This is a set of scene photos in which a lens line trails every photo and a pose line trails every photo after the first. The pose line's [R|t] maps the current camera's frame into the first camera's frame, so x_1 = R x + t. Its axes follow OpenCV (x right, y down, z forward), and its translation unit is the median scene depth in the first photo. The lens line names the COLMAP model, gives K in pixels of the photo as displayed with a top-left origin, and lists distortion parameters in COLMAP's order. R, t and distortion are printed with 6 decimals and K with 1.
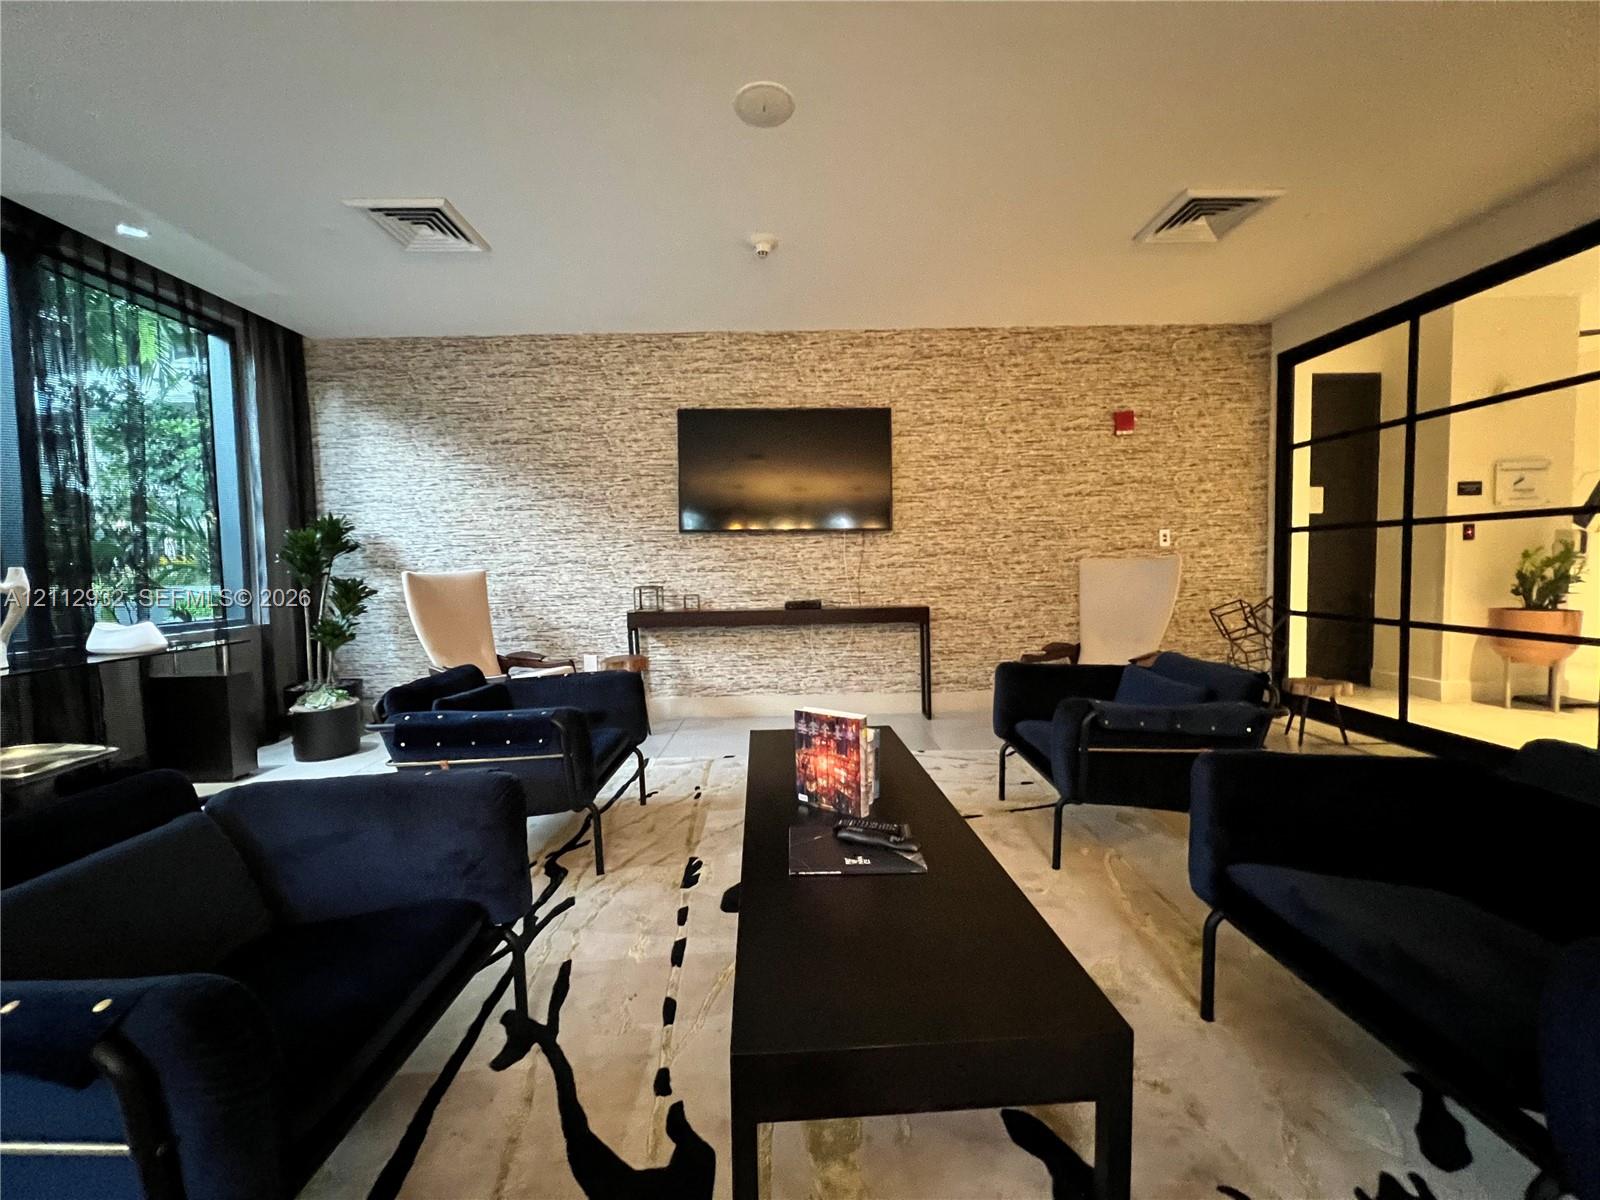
lens RADIAL K [[637.5, 0, 795.8], [0, 637.5, 593.2], [0, 0, 1]] dist [0.001233, 0.000301]
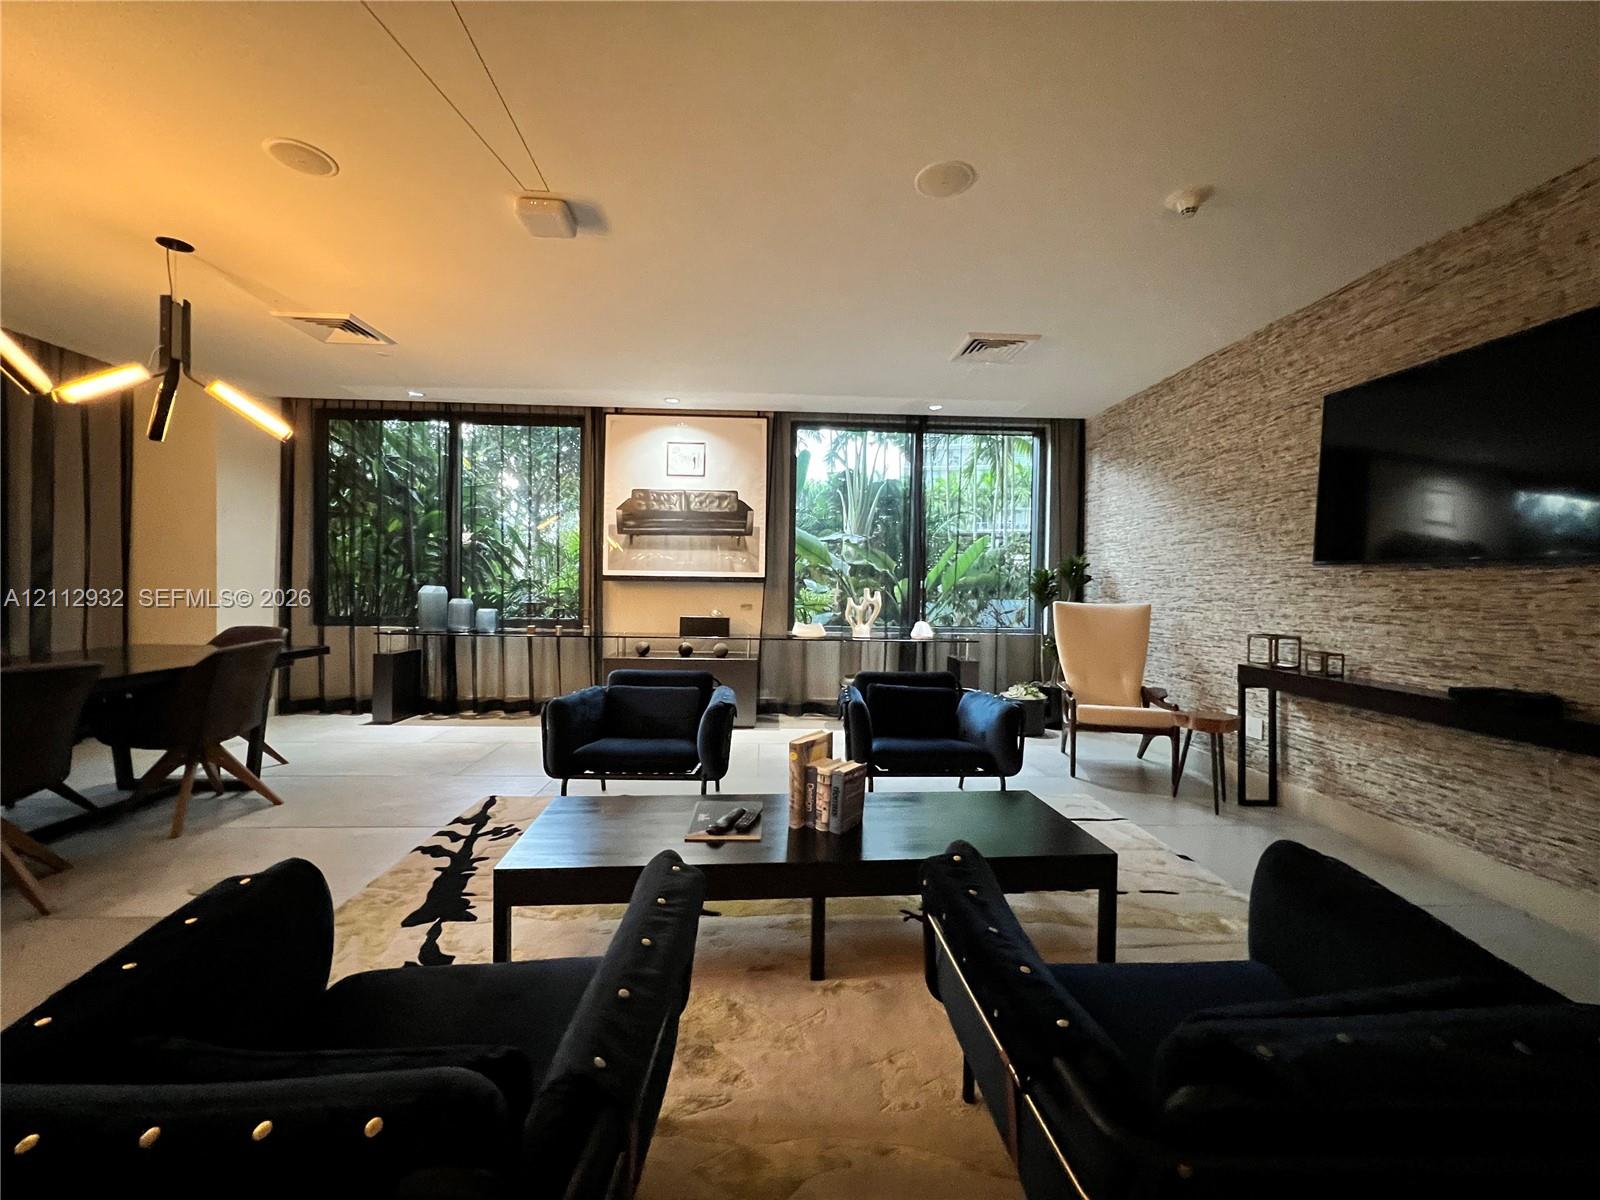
lens RADIAL K [[637.5, 0, 797.6], [0, 637.5, 592.4], [0, 0, 1]] dist [0.001233, 0.000301]
pose [[0.043434, 0.031380, -0.998563, 0.505560], [-0.066121, 0.997405, 0.028467, -0.044987], [0.996866, 0.064789, 0.045396, 0.371783]]
